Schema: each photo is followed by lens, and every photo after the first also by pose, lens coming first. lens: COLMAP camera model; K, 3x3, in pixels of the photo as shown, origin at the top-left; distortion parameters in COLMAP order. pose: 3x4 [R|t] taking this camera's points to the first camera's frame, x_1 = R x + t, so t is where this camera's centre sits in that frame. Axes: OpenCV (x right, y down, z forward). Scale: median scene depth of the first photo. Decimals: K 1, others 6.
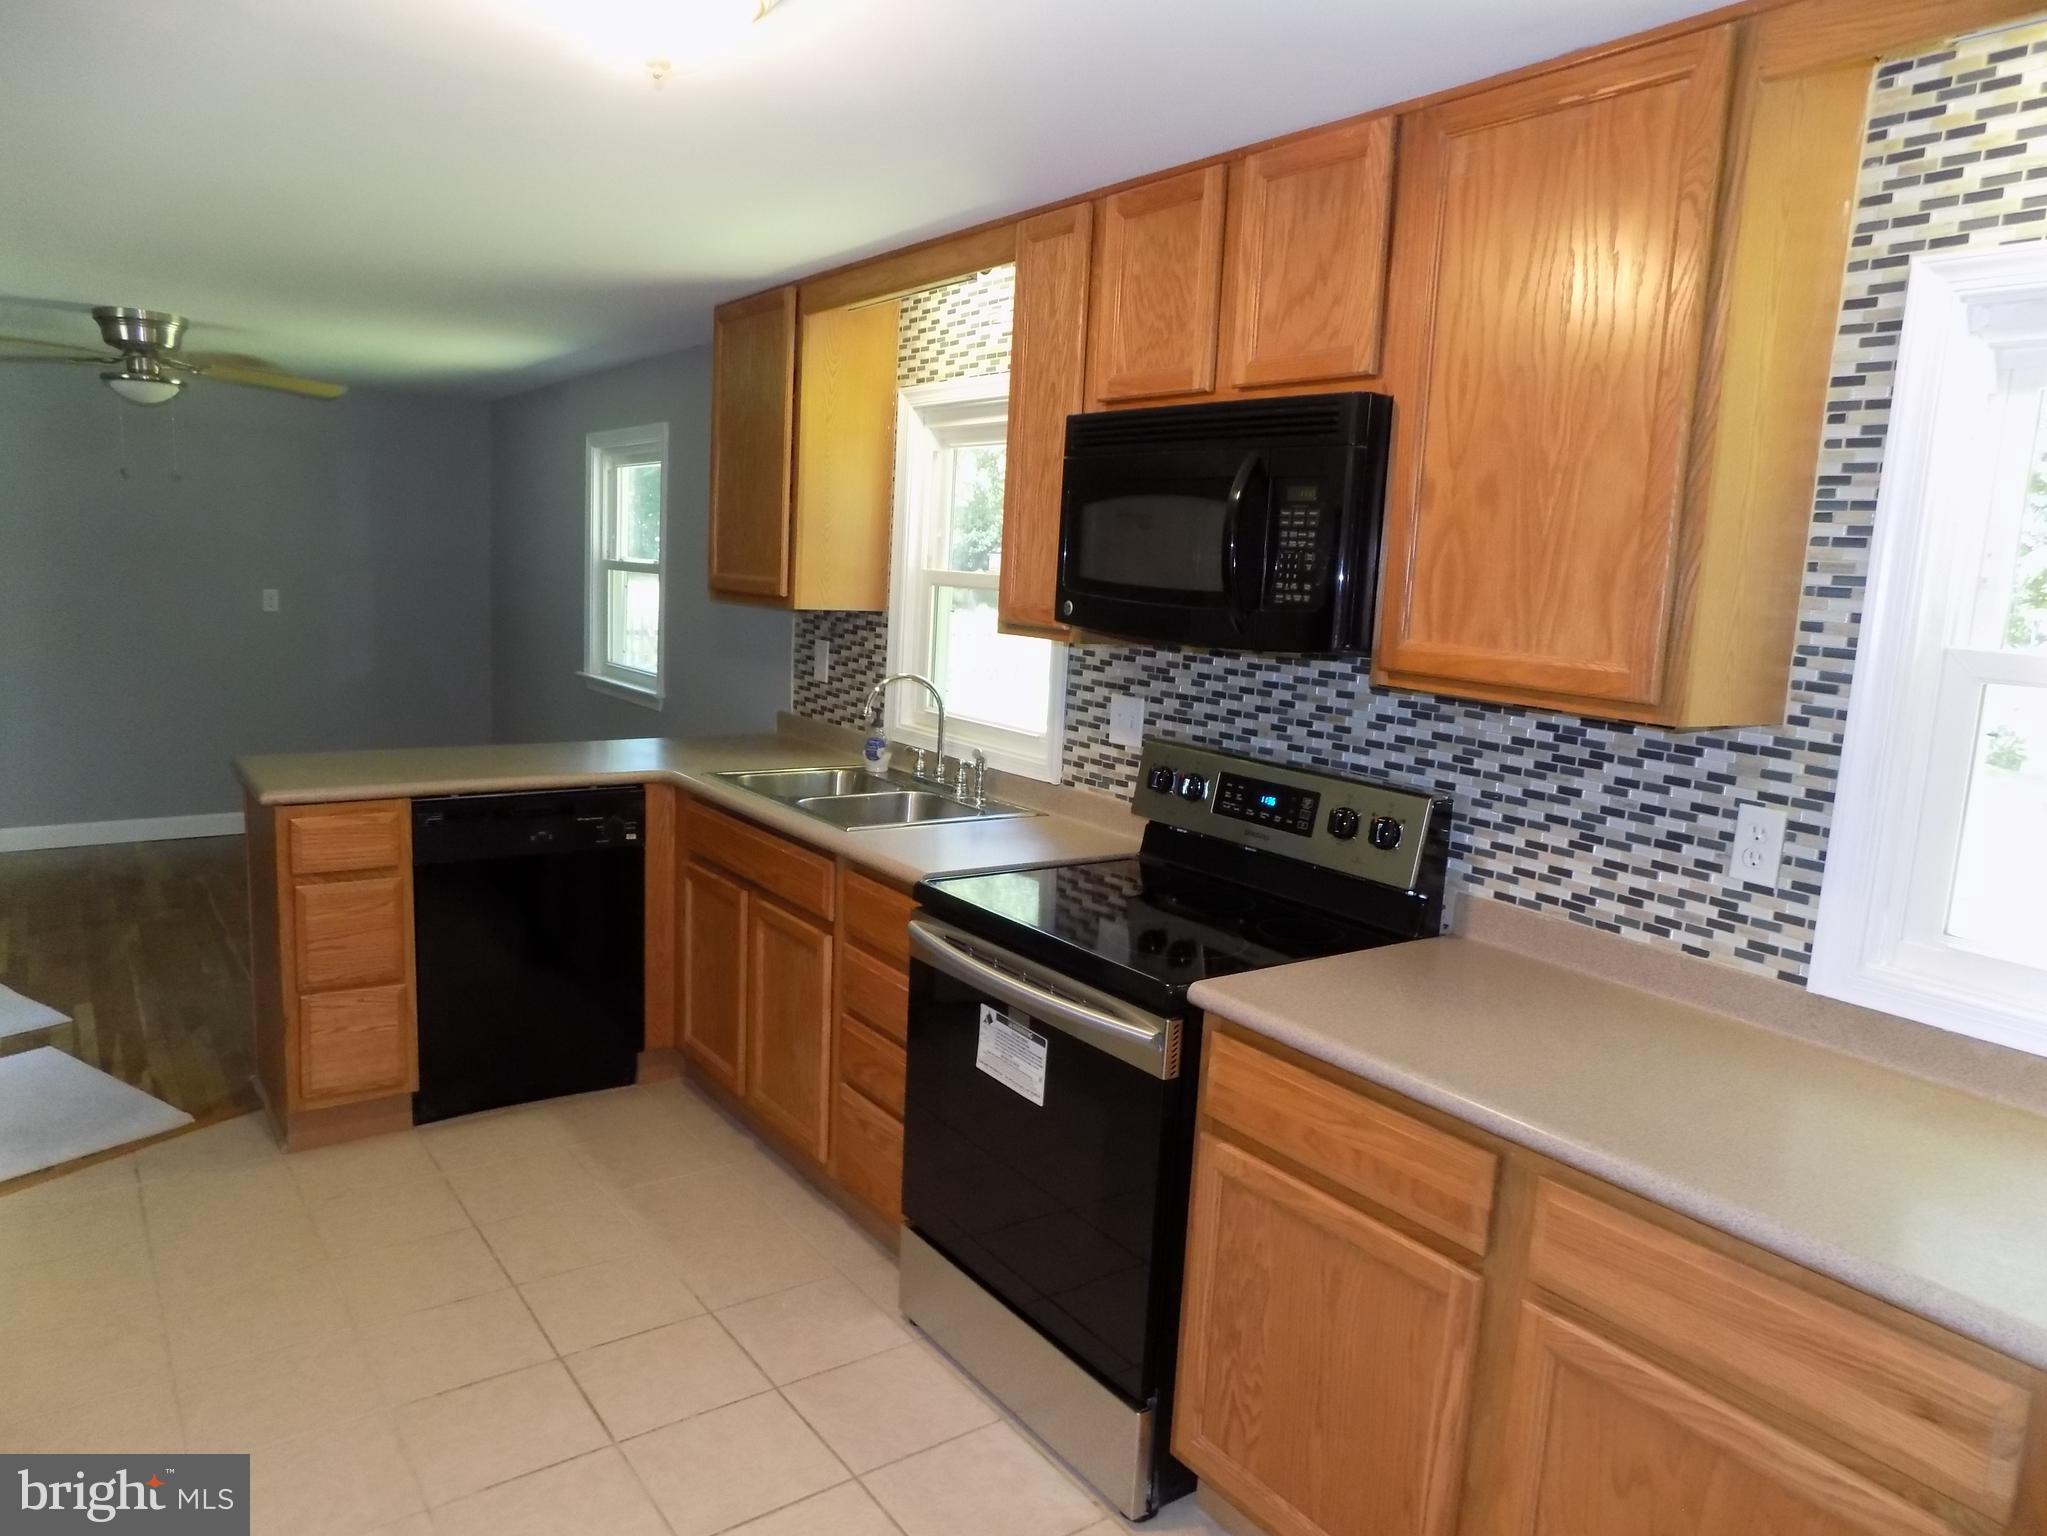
lens RADIAL K [[1379.5, 0, 1015.2], [0, 1379.5, 766.4], [0, 0, 1]] dist [-0.067684, 0.066365]
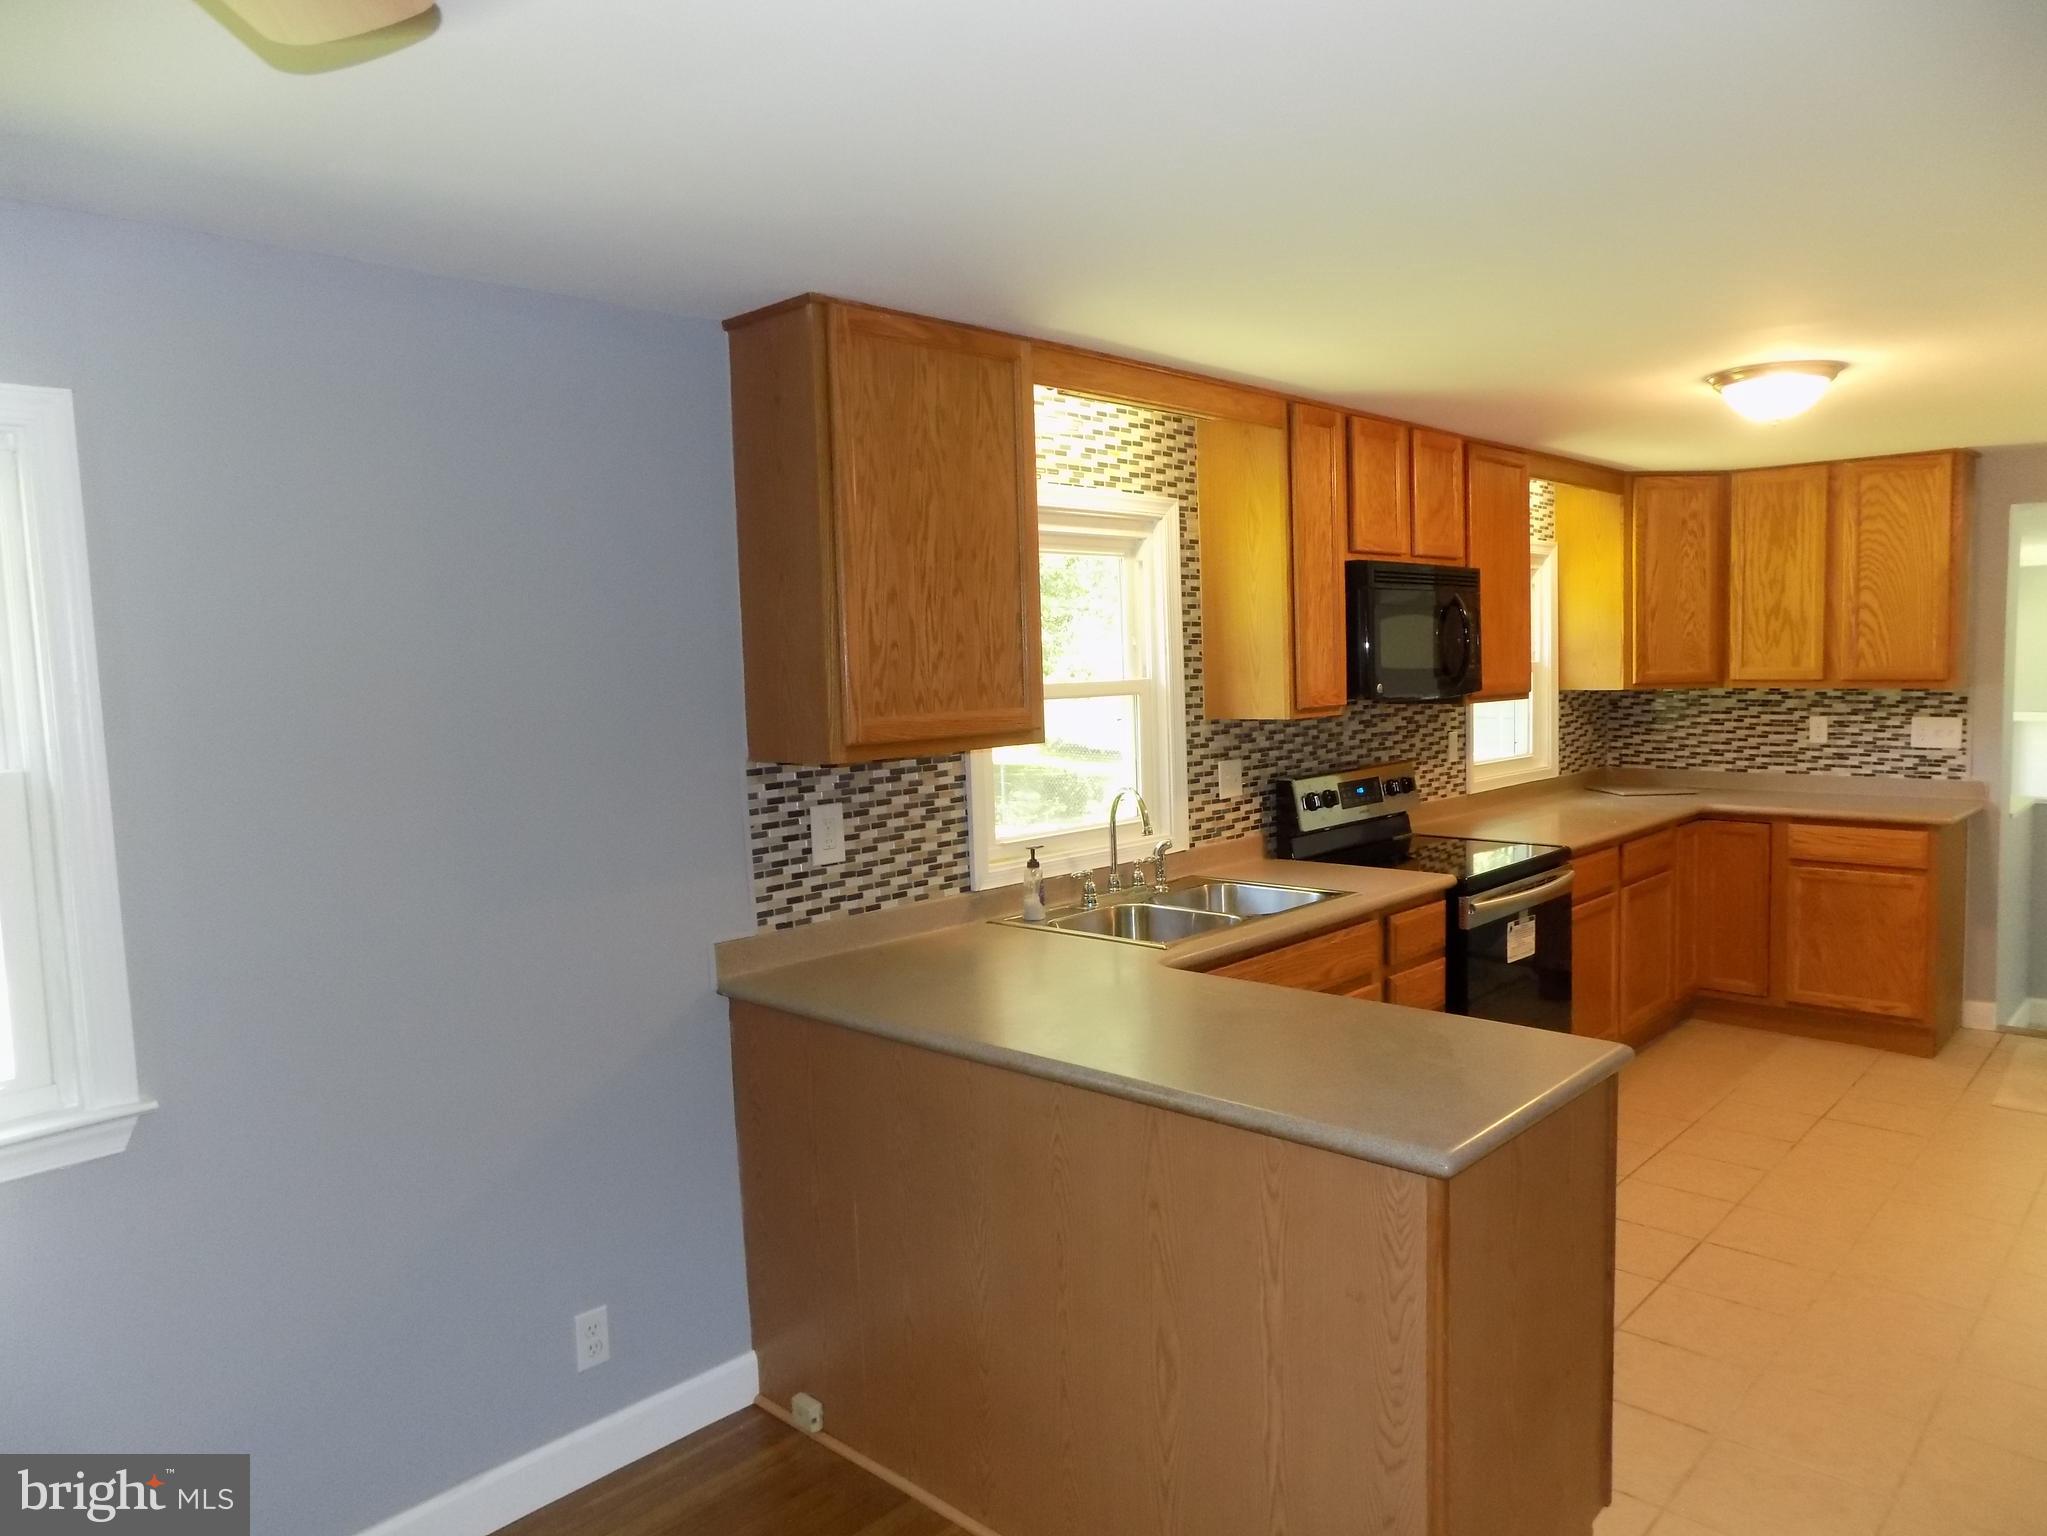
lens RADIAL K [[1379.5, 0, 1050.2], [0, 1379.5, 737.6], [0, 0, 1]] dist [-0.067684, 0.066365]
pose [[-0.205320, -0.103435, 0.973214, -1.151966], [0.161623, 0.977163, 0.137953, -0.278617], [-0.965257, 0.185618, -0.183914, 1.391946]]
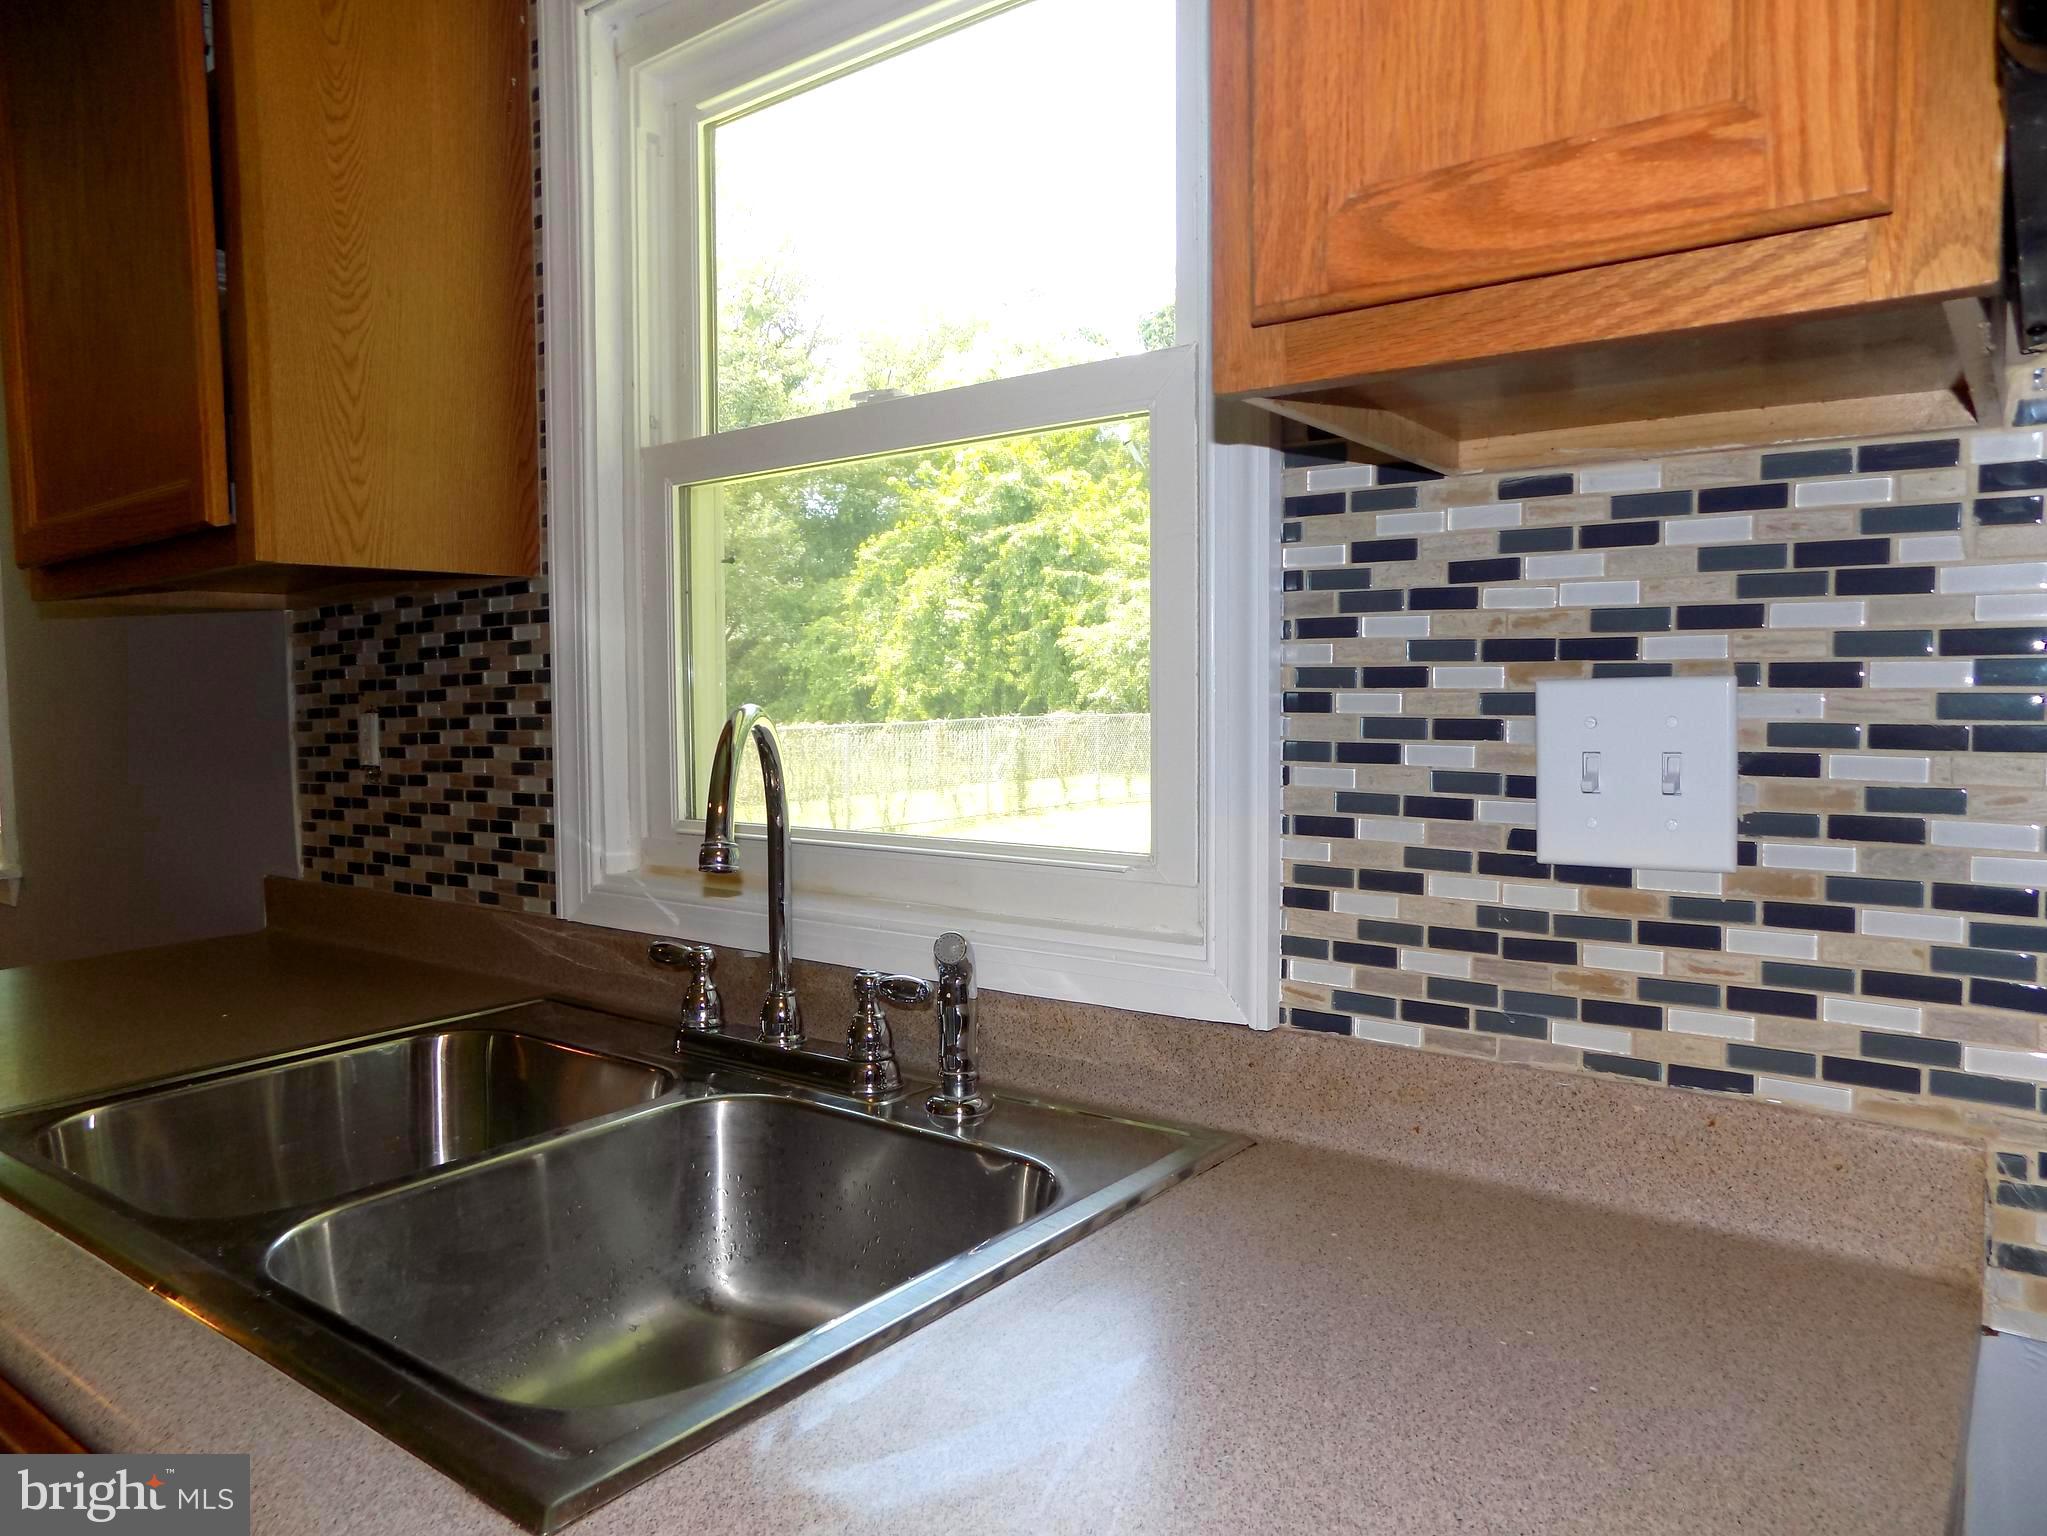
lens RADIAL K [[1379.5, 0, 1011.9], [0, 1379.5, 790.0], [0, 0, 1]] dist [-0.067684, 0.066365]
pose [[0.954168, -0.081851, 0.287859, -0.105258], [0.103095, 0.992896, -0.059403, -0.026261], [-0.280952, 0.086357, 0.955829, 0.781970]]
